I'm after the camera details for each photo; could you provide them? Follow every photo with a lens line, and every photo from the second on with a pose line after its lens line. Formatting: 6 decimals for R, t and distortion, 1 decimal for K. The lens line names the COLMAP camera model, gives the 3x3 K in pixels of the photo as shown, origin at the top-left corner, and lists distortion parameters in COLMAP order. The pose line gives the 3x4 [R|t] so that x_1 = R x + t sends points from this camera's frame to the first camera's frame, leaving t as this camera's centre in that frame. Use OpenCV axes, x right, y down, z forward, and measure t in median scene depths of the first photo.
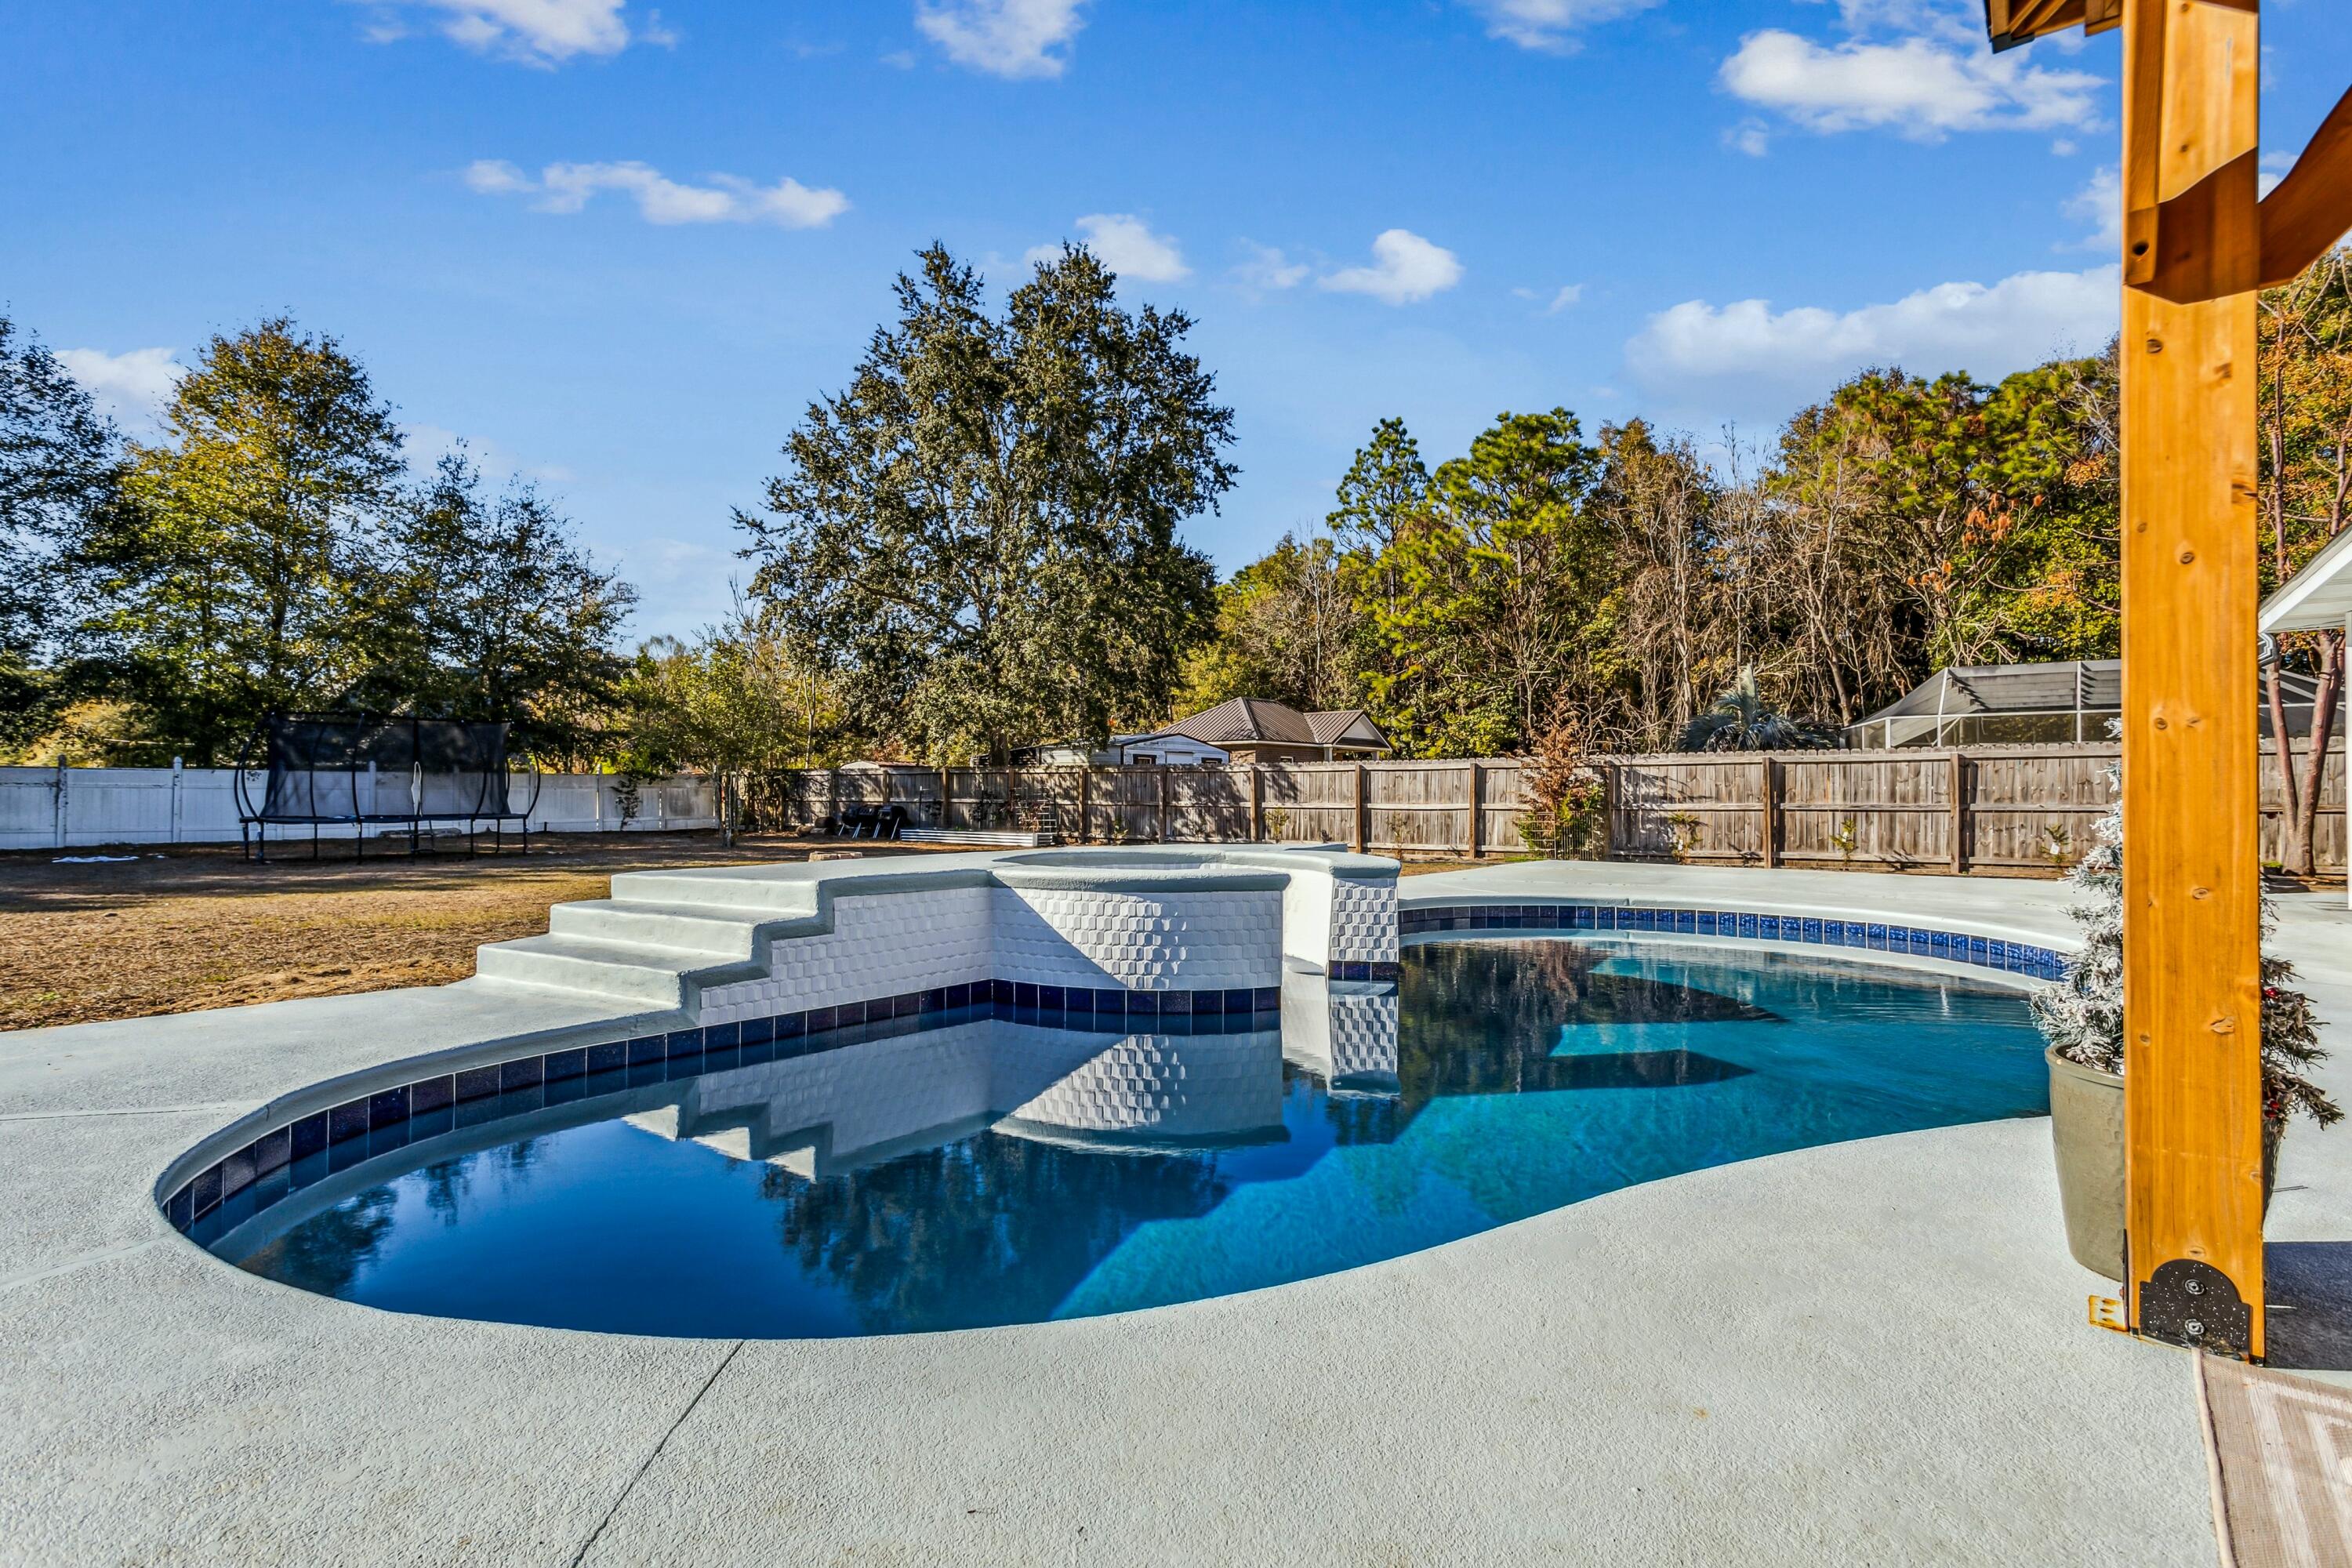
lens RADIAL K [[1152.3, 0, 1184.1], [0, 1152.3, 790.7], [0, 0, 1]] dist [0.003678, 0.000248]
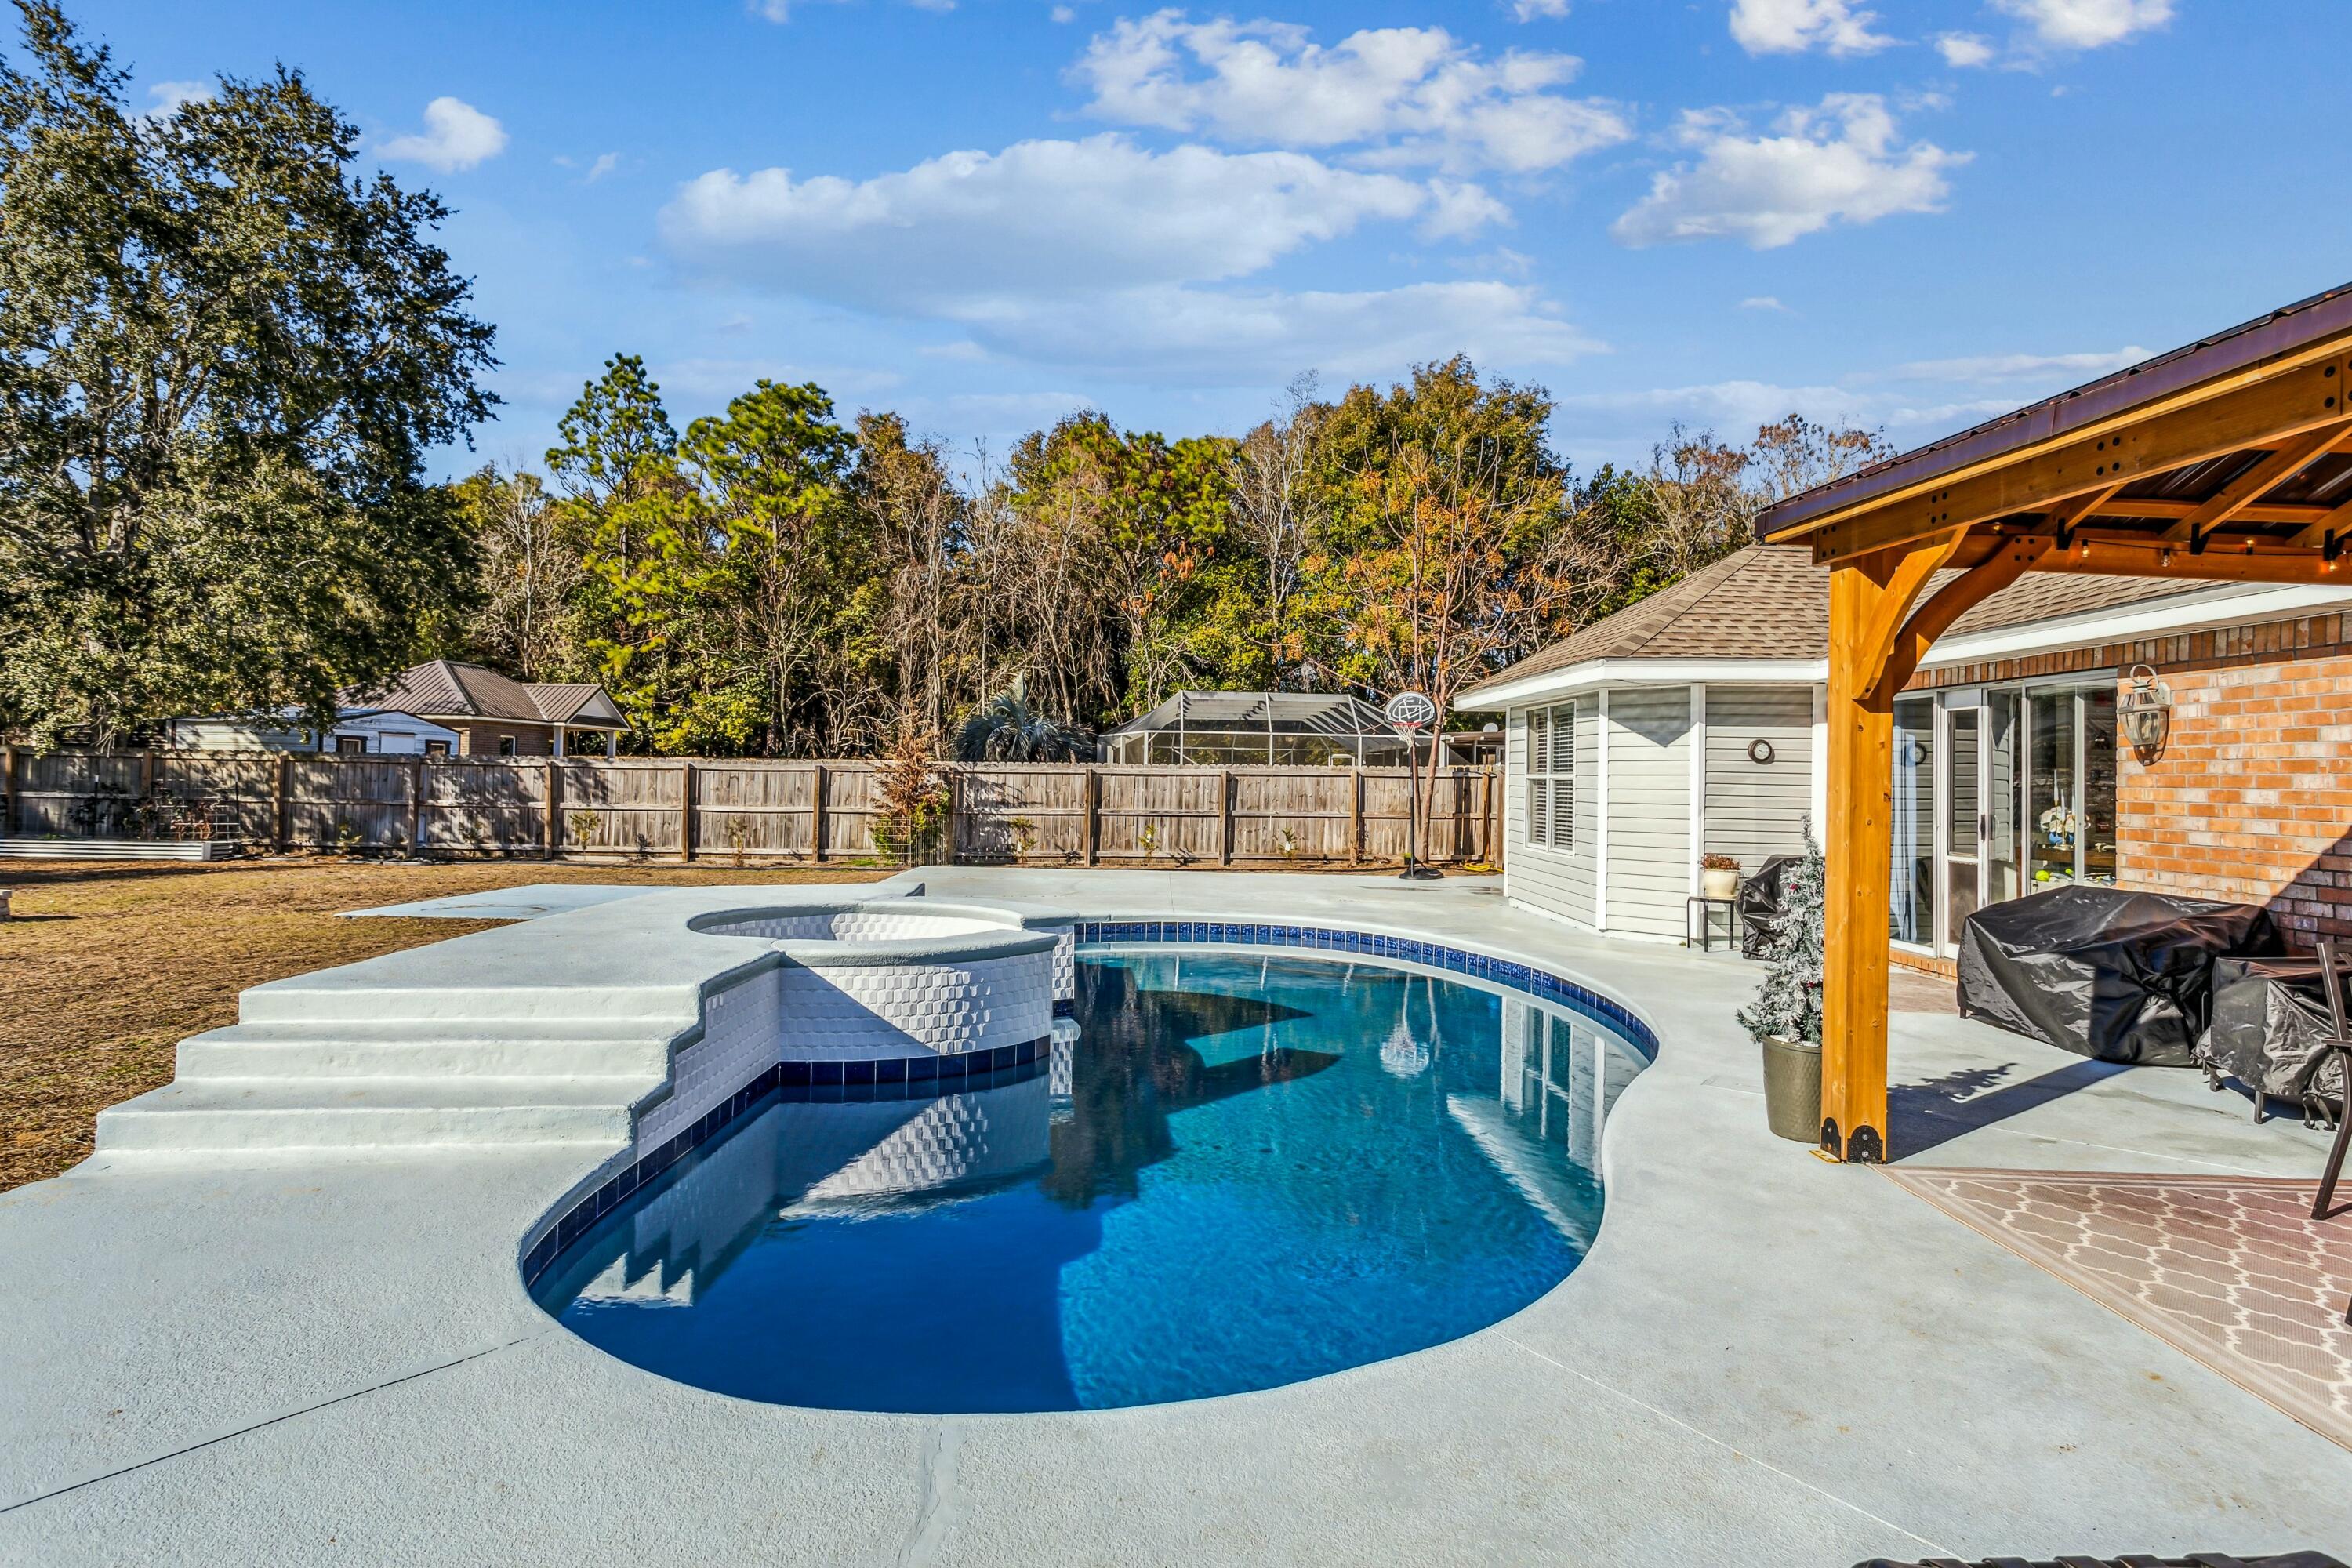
lens RADIAL K [[1222.2, 0, 1178.8], [0, 1222.2, 768.8], [0, 0, 1]] dist [-0.001106, 0.002402]
pose [[0.779951, 0.014326, 0.625676, -0.136385], [-0.018196, 0.999834, -0.000211, -0.022276], [-0.625576, -0.011220, 0.780083, -0.003657]]
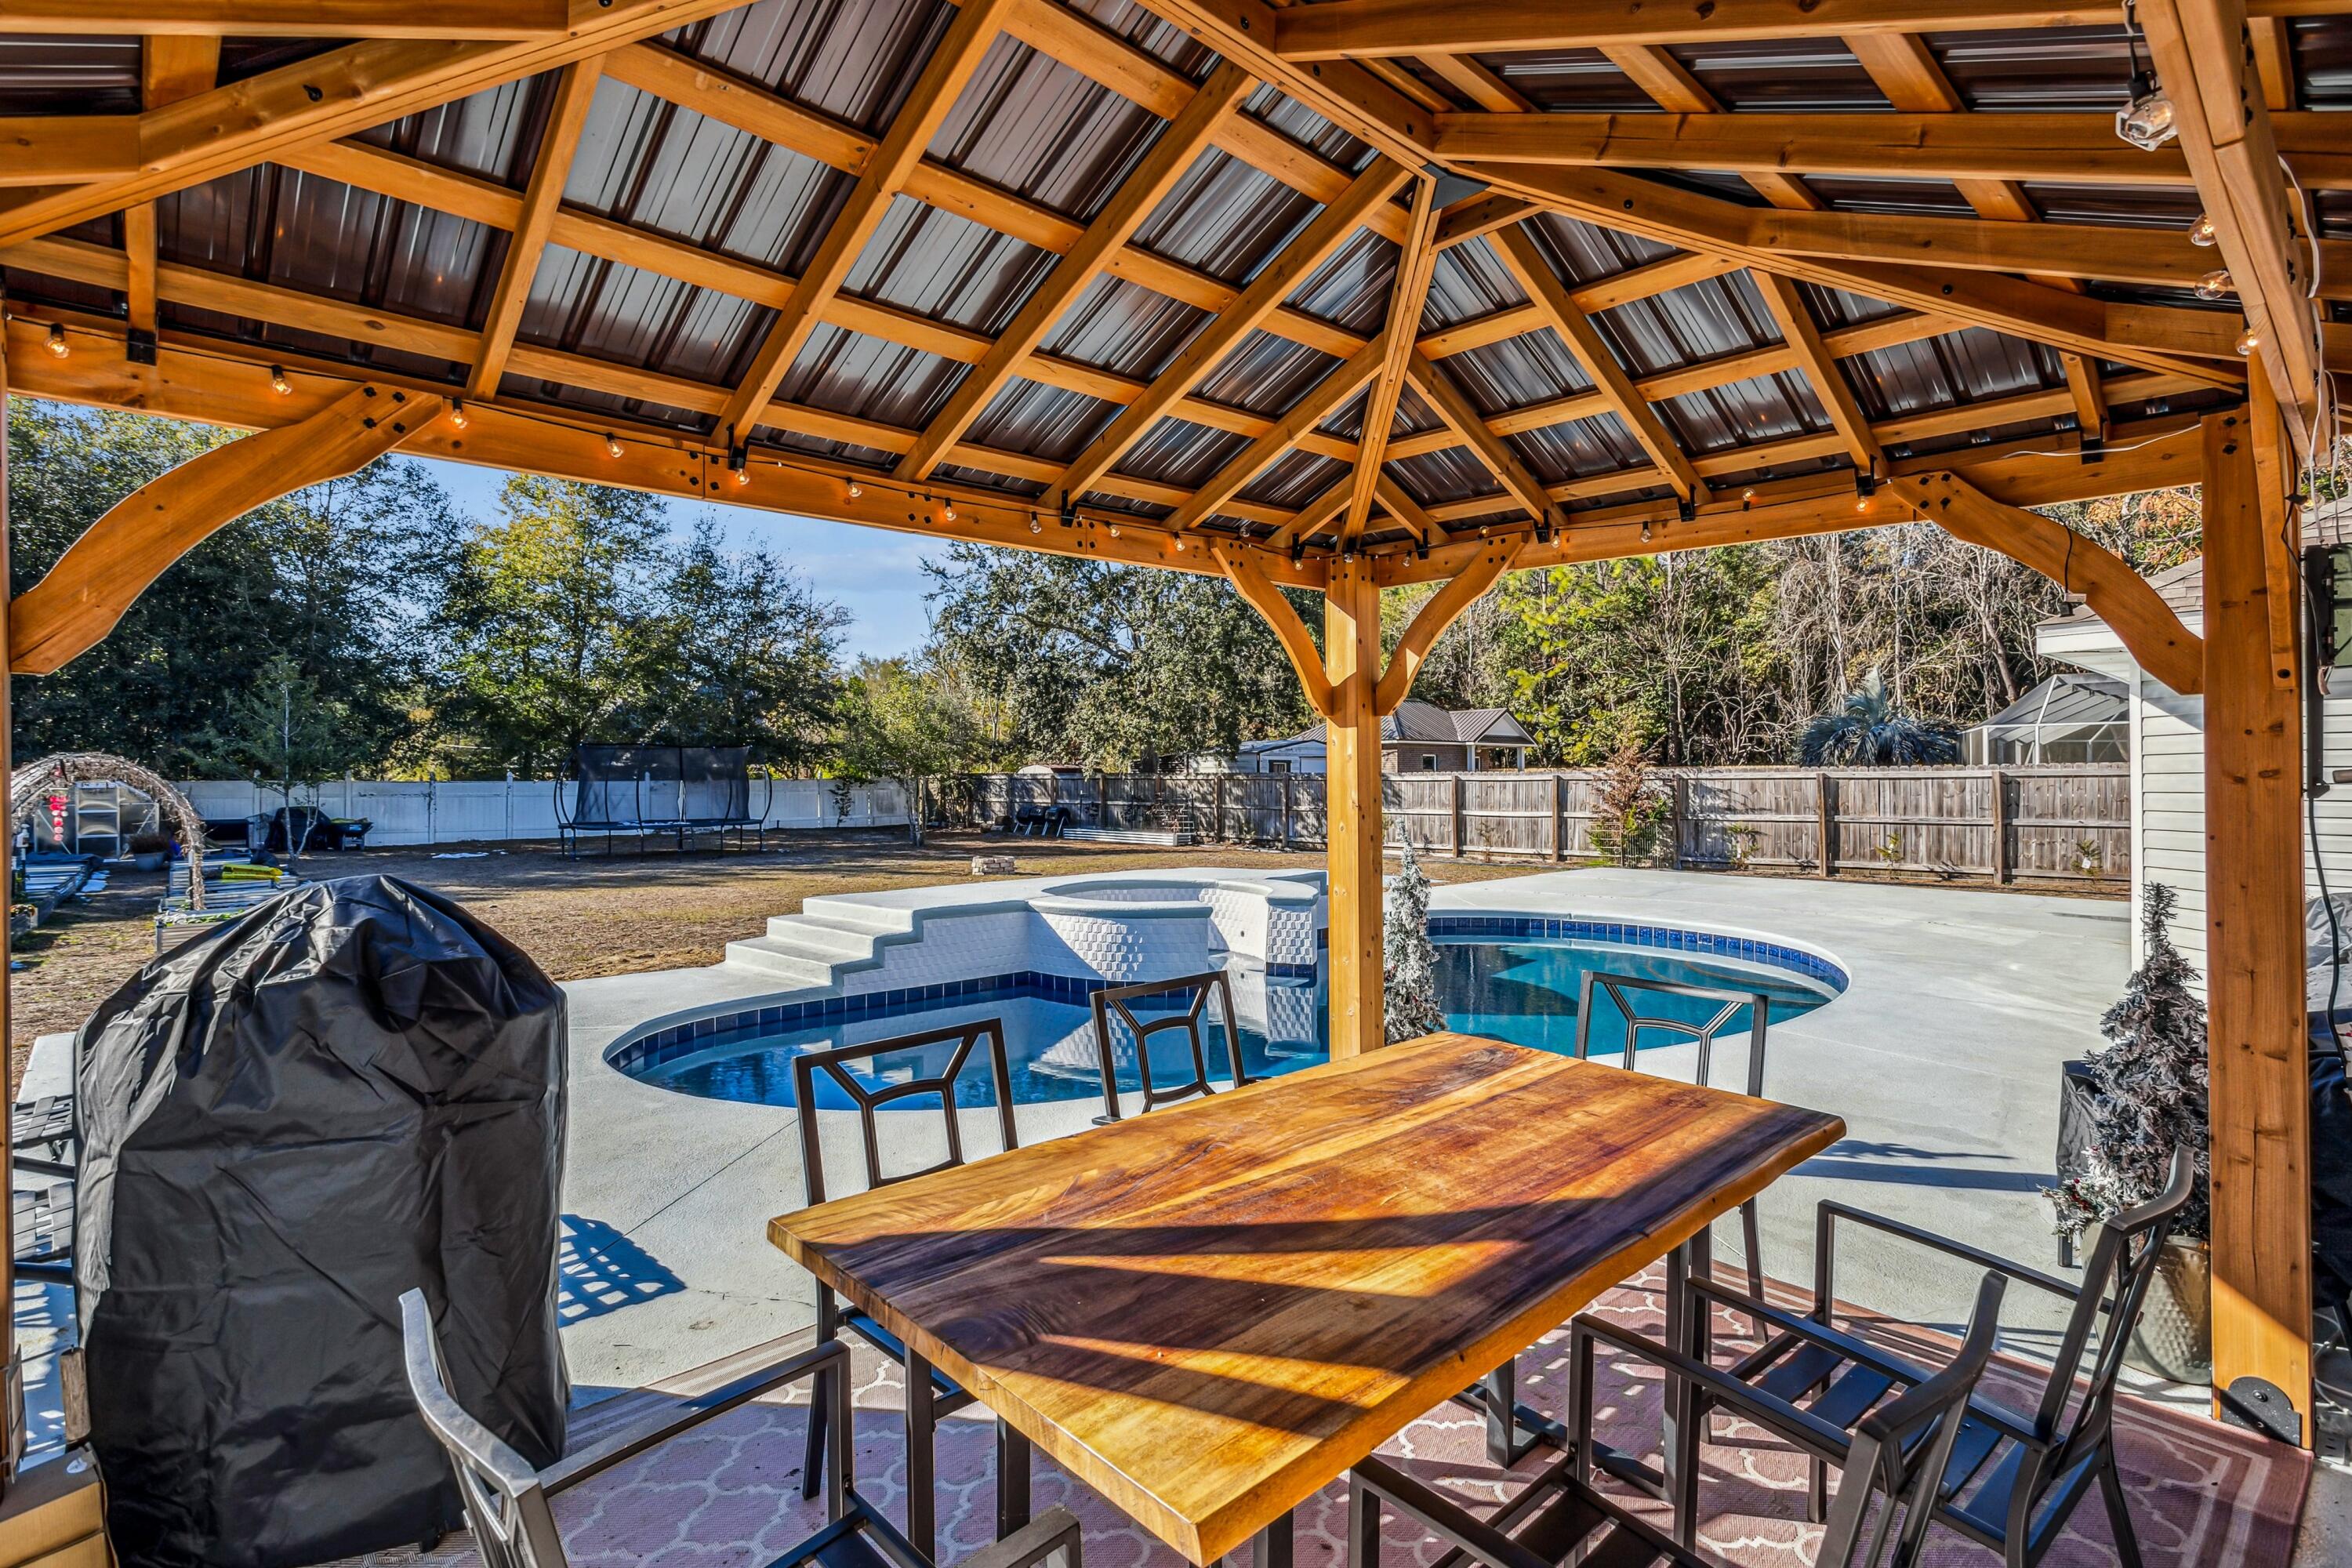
lens RADIAL K [[1152.3, 0, 1180.3], [0, 1152.3, 778.4], [0, 0, 1]] dist [0.003678, 0.000248]
pose [[0.984836, -0.005330, -0.173403, 0.075283], [0.006589, 0.999956, 0.006685, -0.025922], [0.173360, -0.007726, 0.984828, -0.121914]]
